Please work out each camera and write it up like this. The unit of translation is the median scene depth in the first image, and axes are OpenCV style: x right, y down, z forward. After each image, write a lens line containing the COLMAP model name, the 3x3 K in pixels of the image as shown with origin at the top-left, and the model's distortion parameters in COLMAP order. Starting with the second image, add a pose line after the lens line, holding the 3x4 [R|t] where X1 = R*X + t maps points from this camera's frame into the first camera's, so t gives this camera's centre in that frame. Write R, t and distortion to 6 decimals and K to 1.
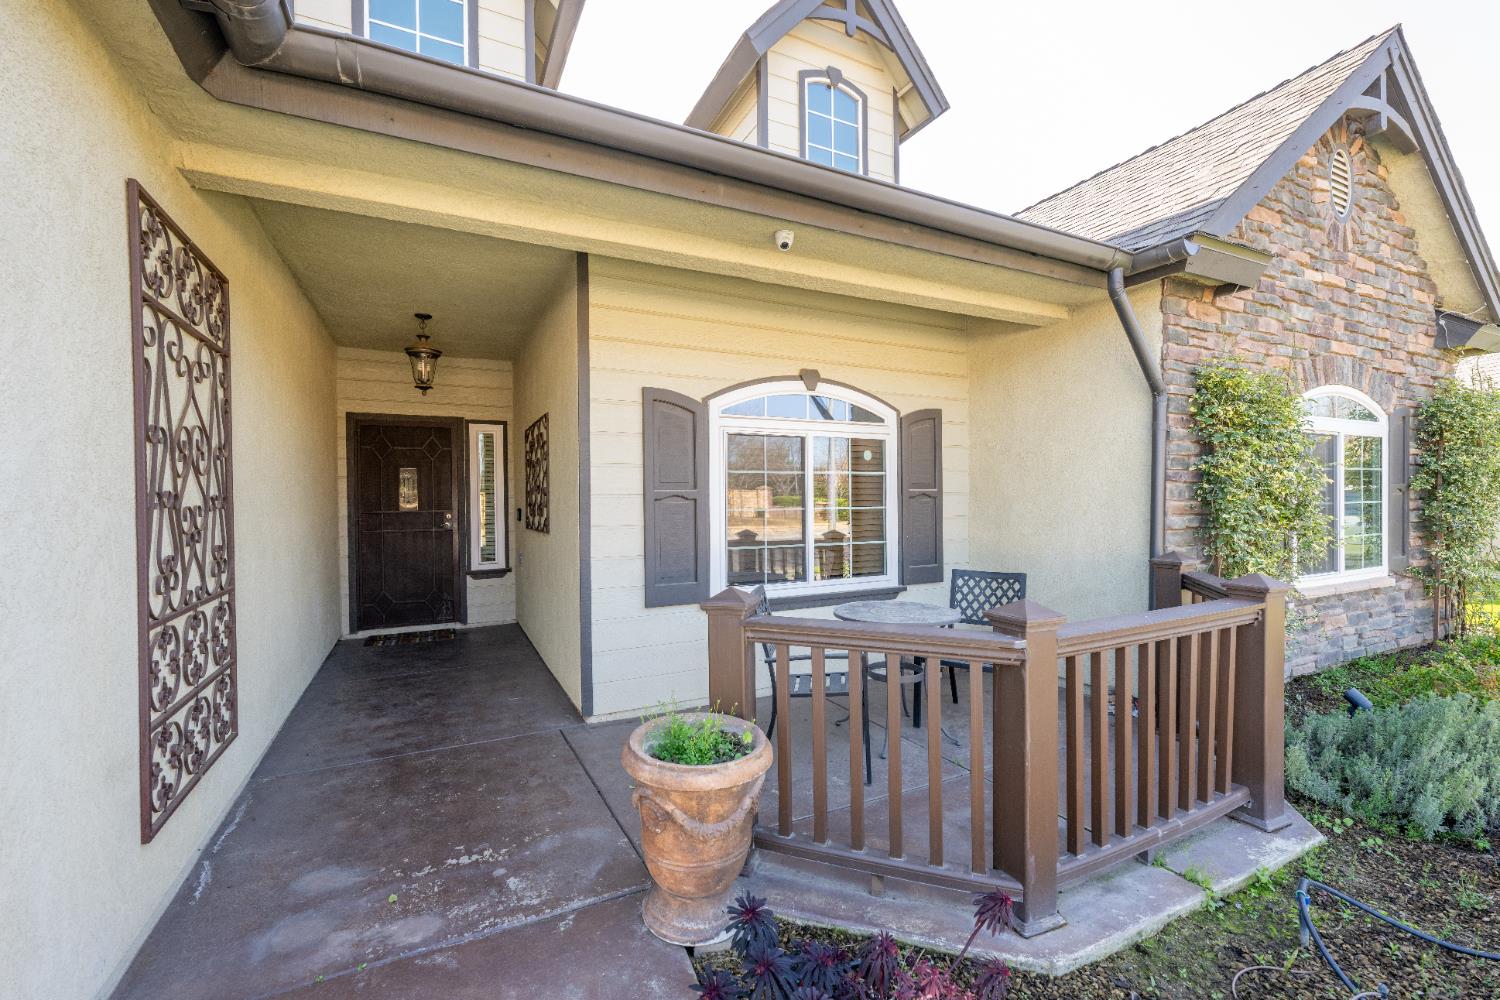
lens RADIAL K [[597.7, 0, 738.9], [0, 597.7, 504.6], [0, 0, 1]] dist [-0.000969, -0.000168]
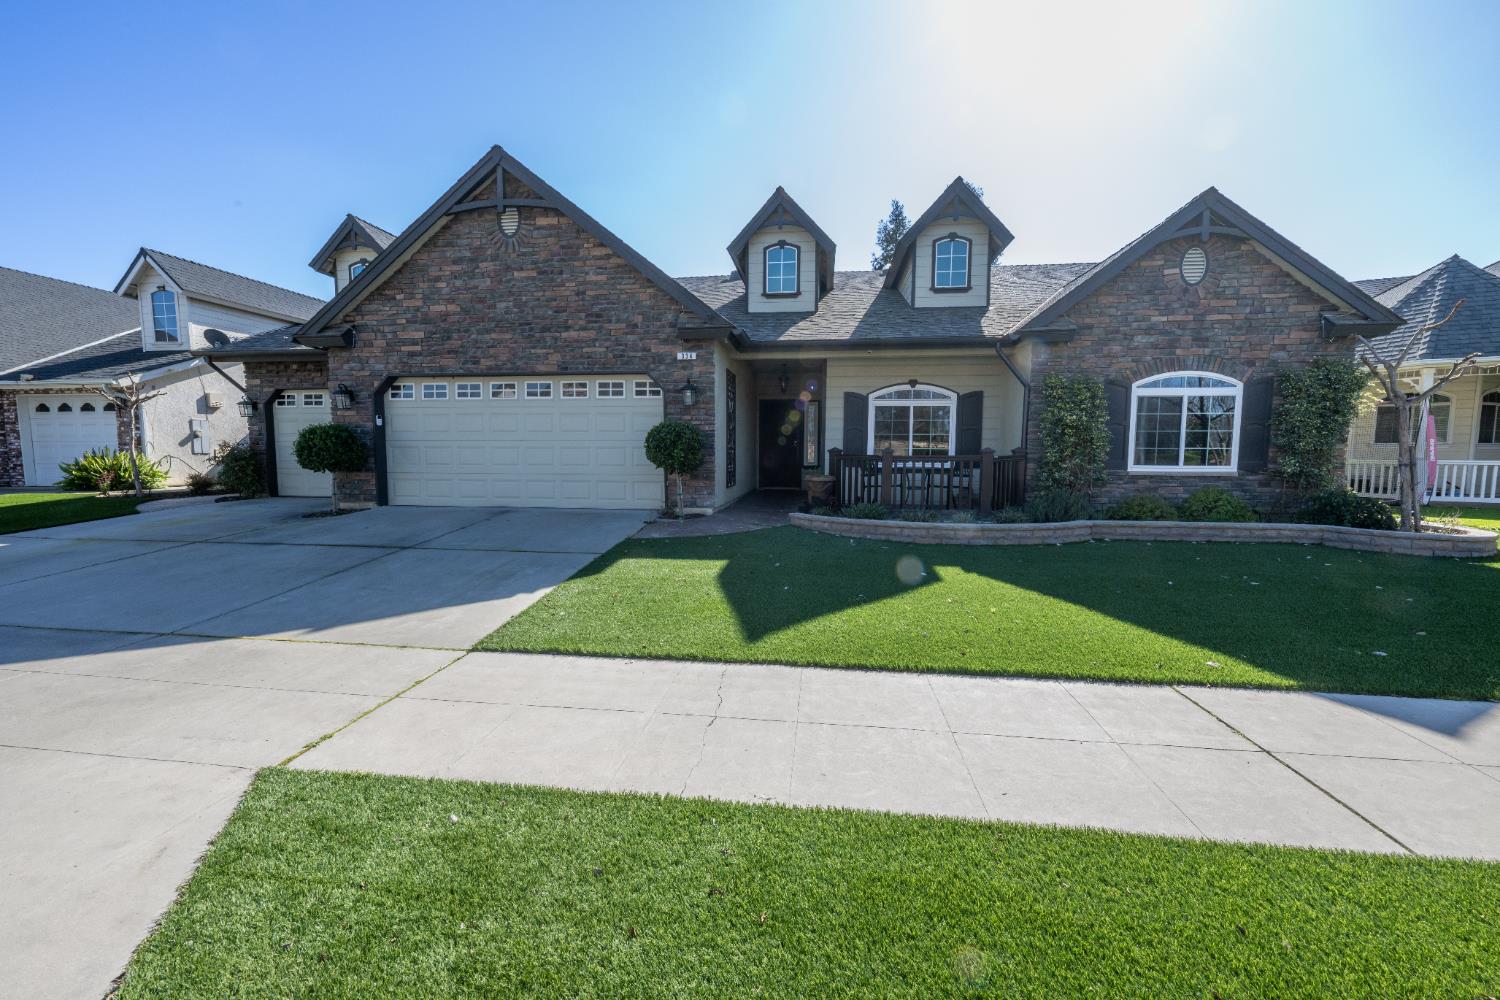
lens RADIAL K [[597.7, 0, 738.9], [0, 597.7, 504.6], [0, 0, 1]] dist [-0.000969, -0.000168]
pose [[0.816042, 0.060568, -0.574810, 0.947818], [-0.029814, 0.997581, 0.062789, 0.154580], [0.577223, -0.034102, 0.815874, -1.415497]]
